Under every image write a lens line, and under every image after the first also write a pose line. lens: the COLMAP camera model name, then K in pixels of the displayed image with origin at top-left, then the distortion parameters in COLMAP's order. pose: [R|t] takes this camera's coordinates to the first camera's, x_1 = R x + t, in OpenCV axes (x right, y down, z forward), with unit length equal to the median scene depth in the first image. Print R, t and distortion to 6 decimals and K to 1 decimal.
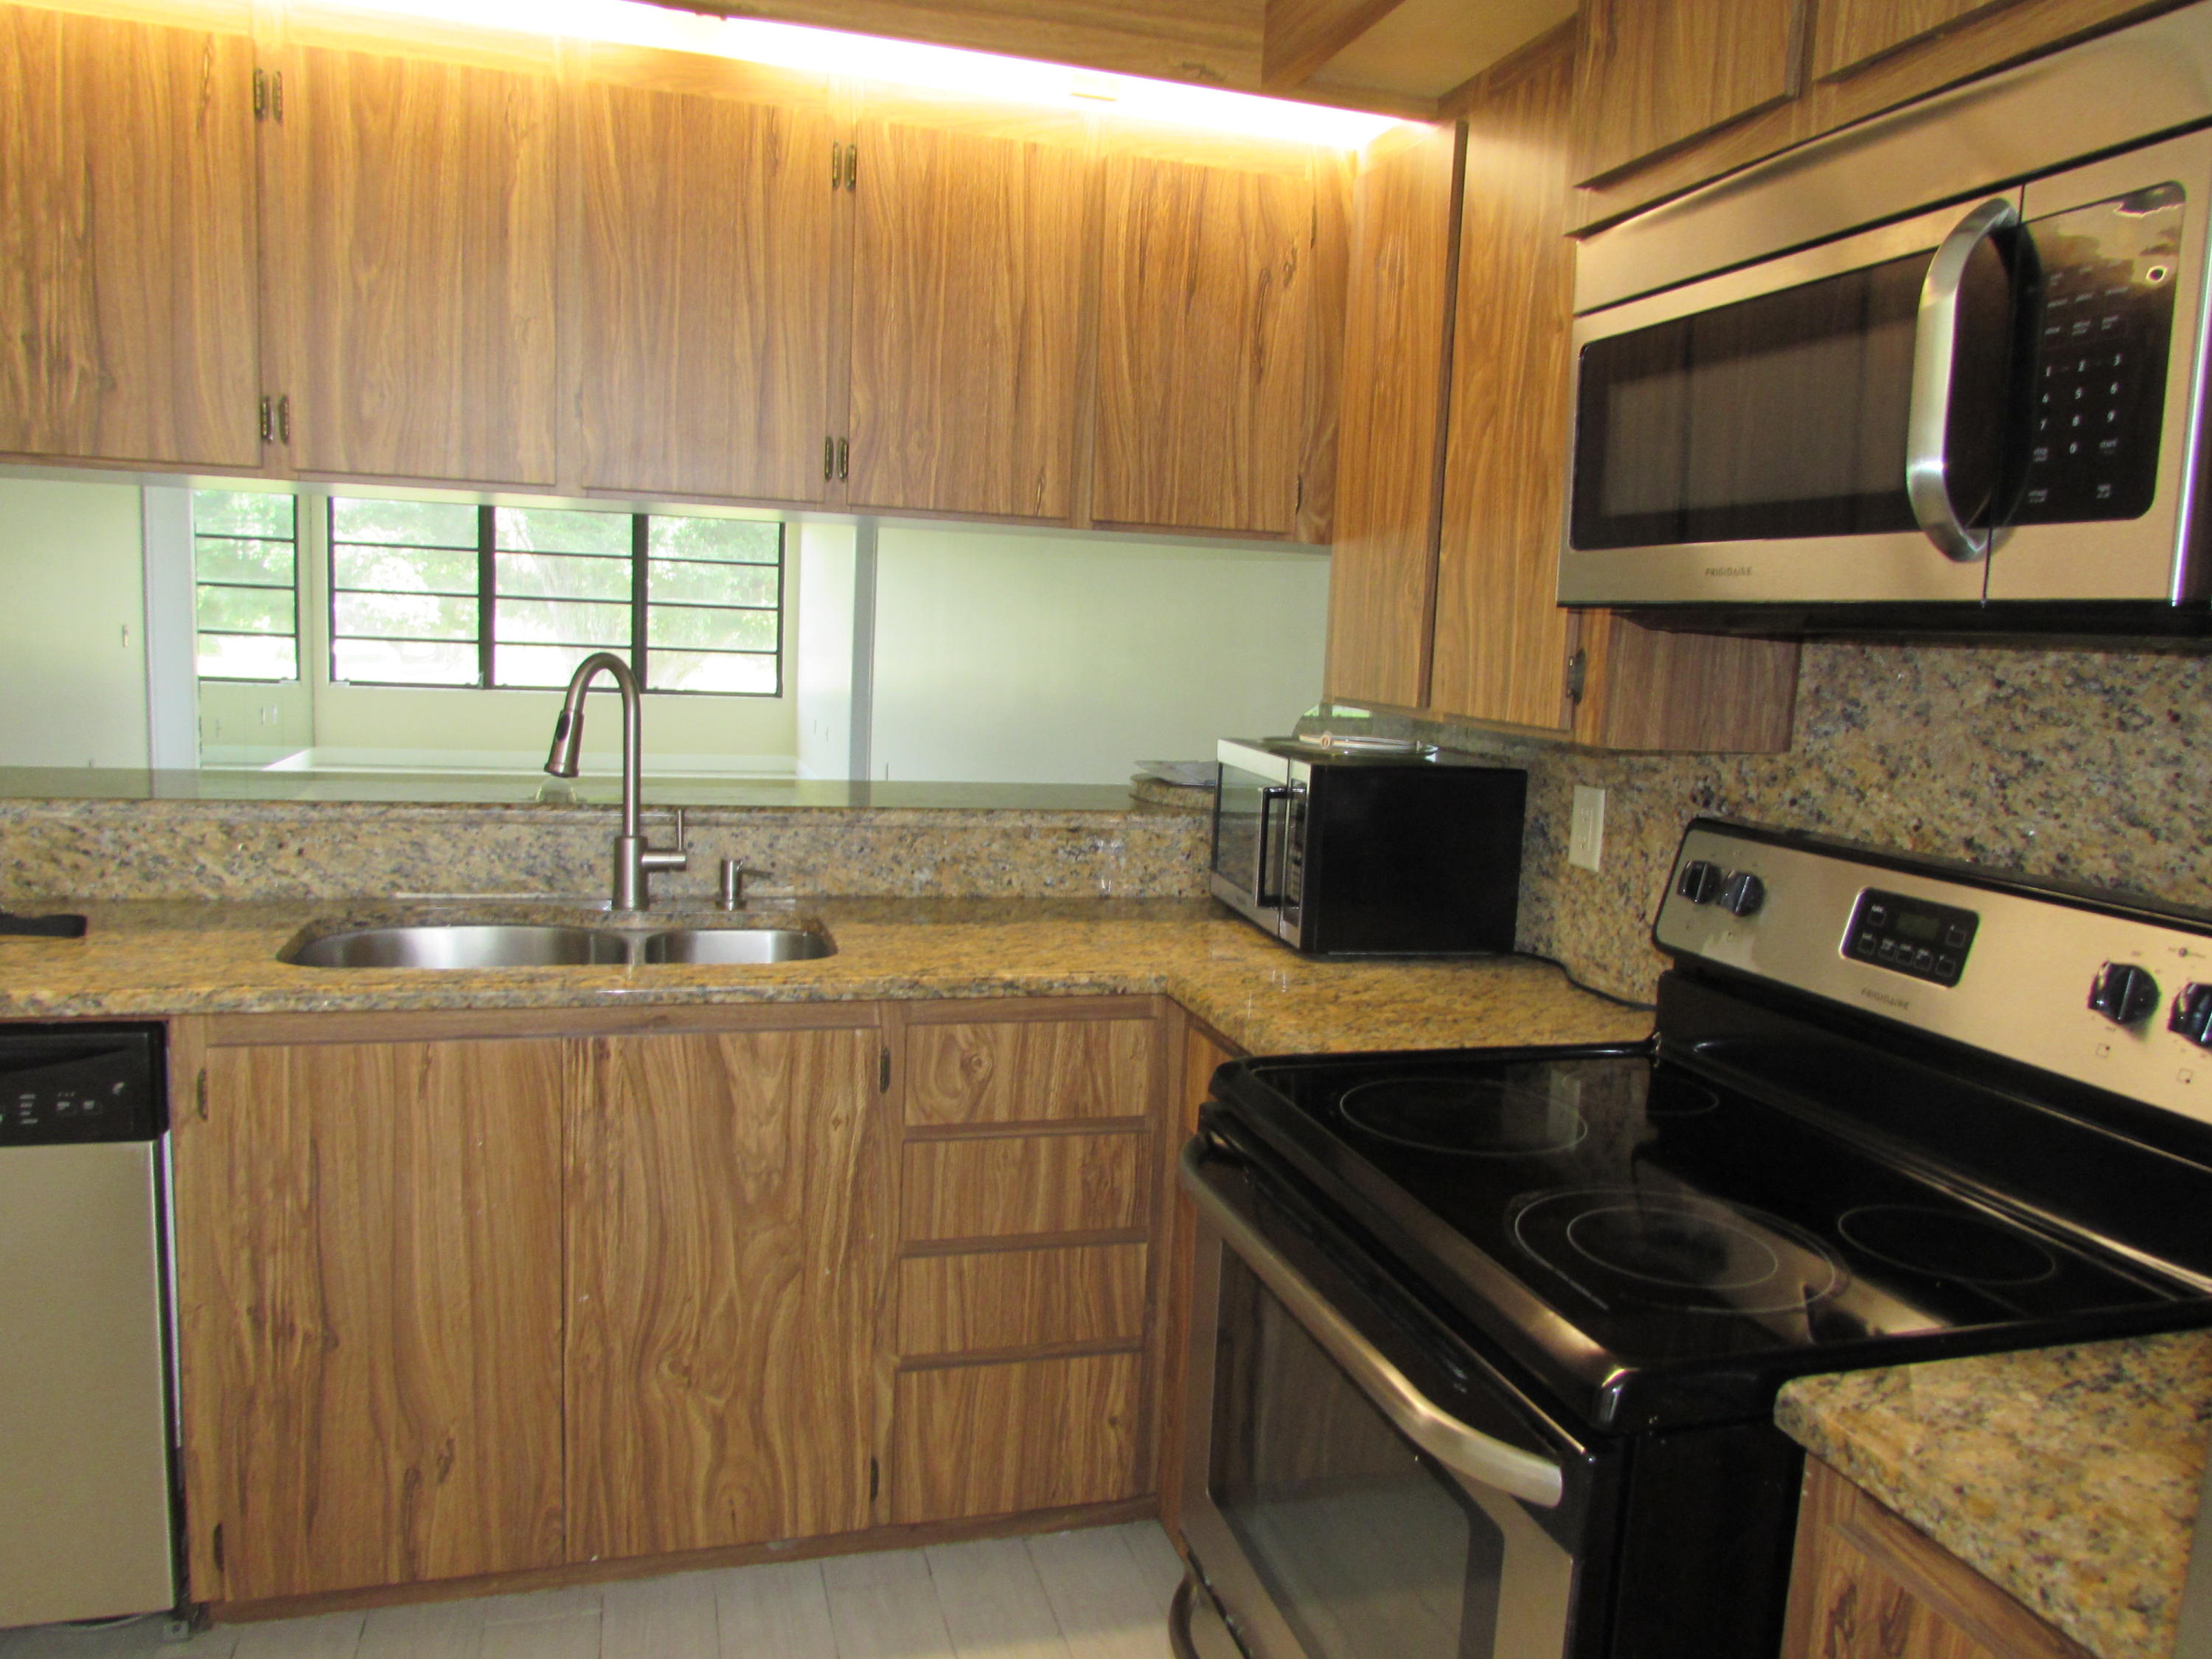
lens RADIAL K [[1552.4, 0, 1107.4], [0, 1552.4, 827.0], [0, 0, 1]] dist [-0.041323, 0.009085]
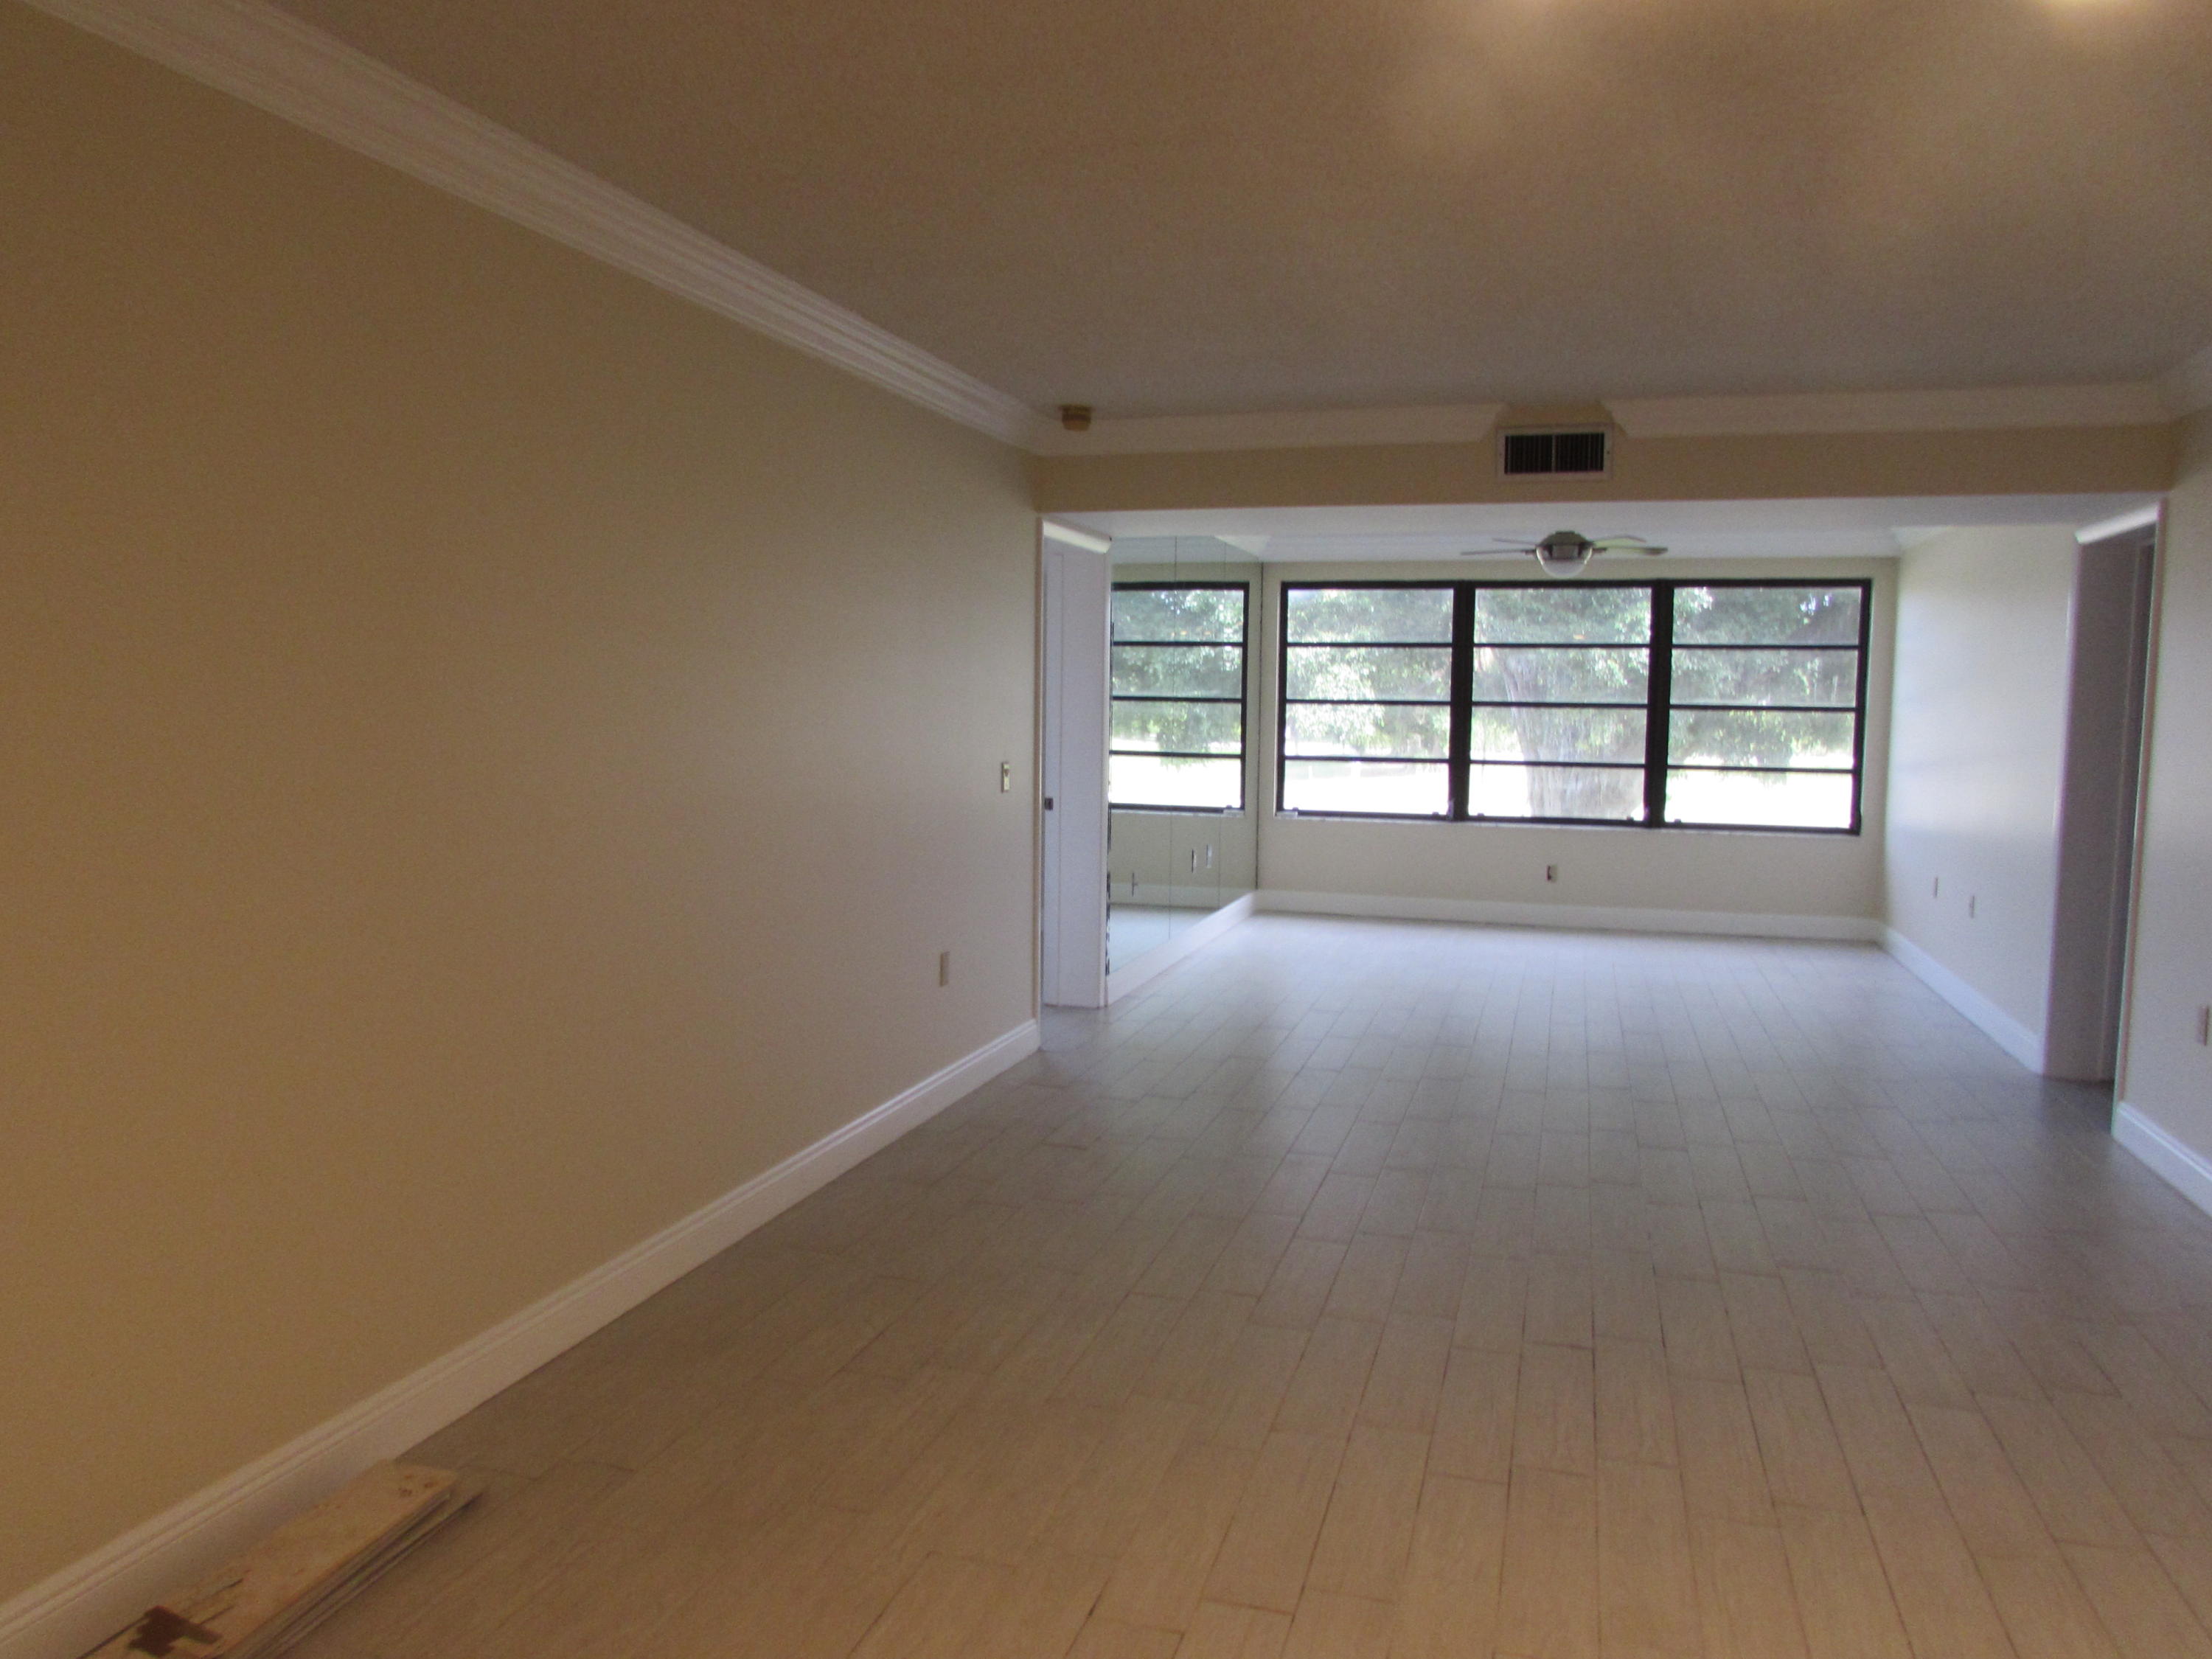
lens RADIAL K [[1552.4, 0, 1114.1], [0, 1552.4, 834.4], [0, 0, 1]] dist [-0.041323, 0.009085]
pose [[0.827211, 0.013430, -0.561732, -0.104023], [-0.044151, 0.998177, -0.041152, -0.042226], [0.560155, 0.058843, 0.826295, 0.249561]]
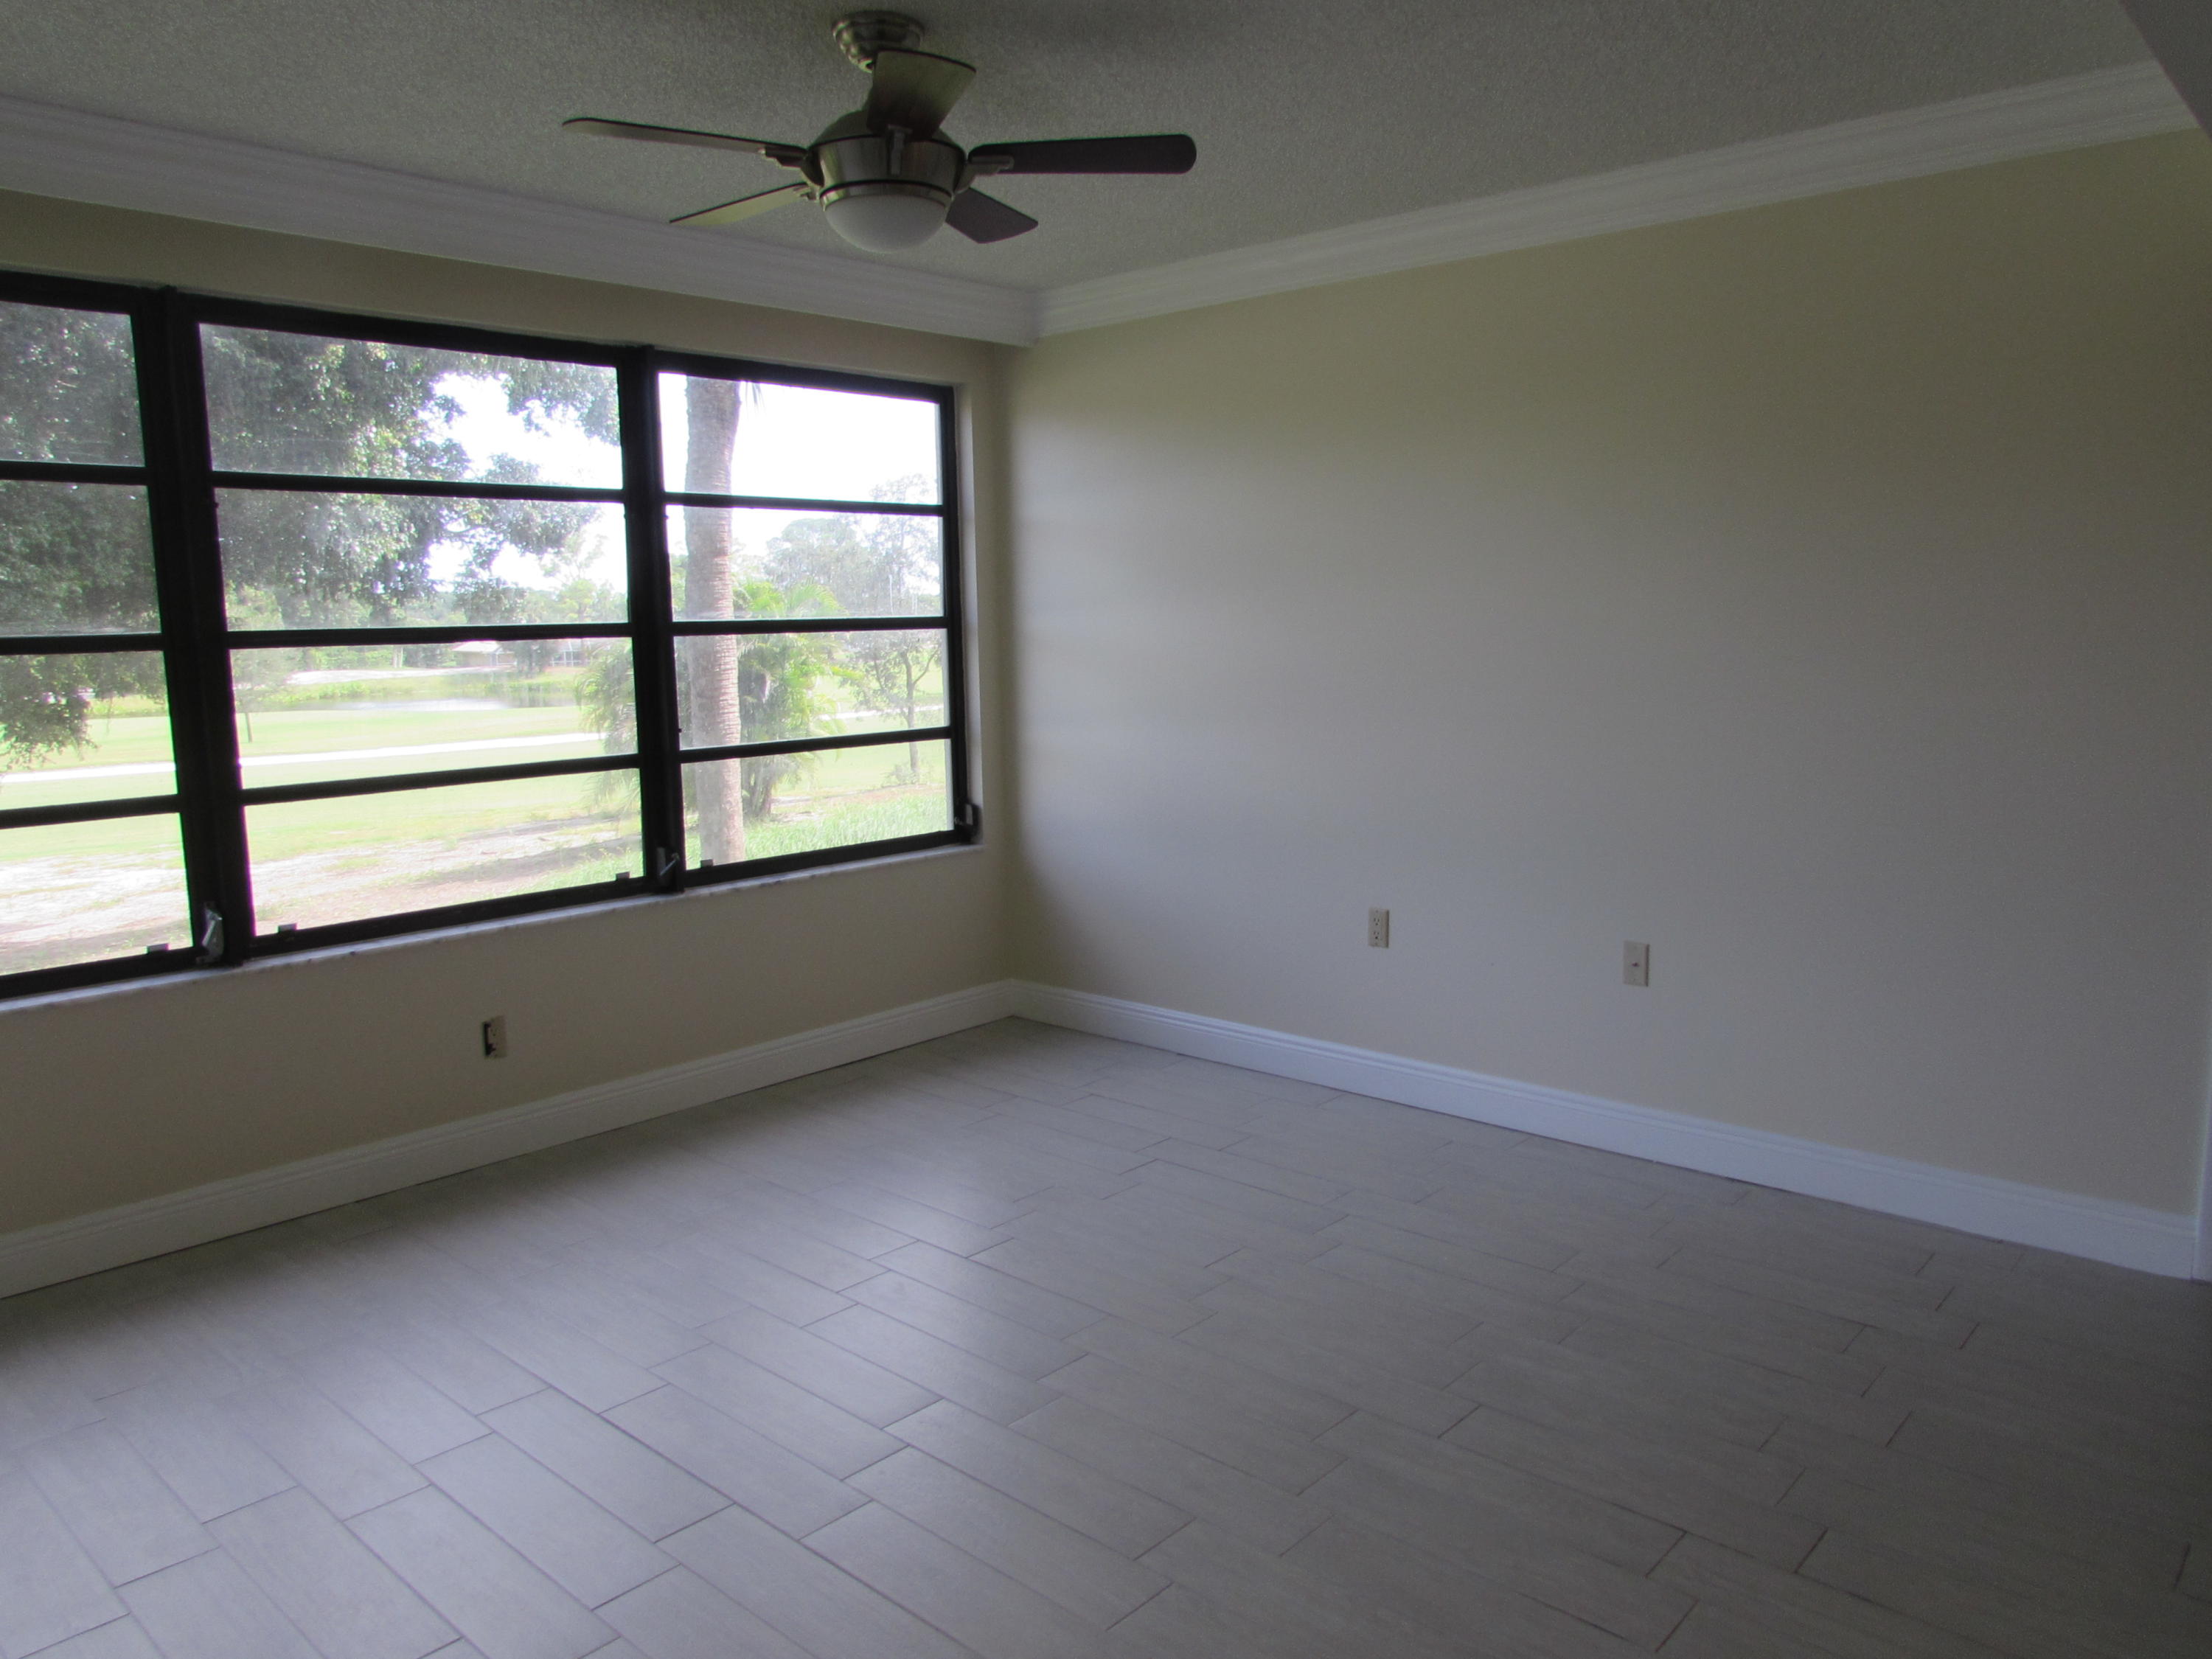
lens RADIAL K [[1552.4, 0, 1111.7], [0, 1552.4, 825.1], [0, 0, 1]] dist [-0.041323, 0.009085]
pose [[0.857395, -0.128926, 0.498249, -0.400668], [0.122695, 0.991406, 0.045398, -0.106843], [-0.499819, 0.022209, 0.865845, 0.666620]]
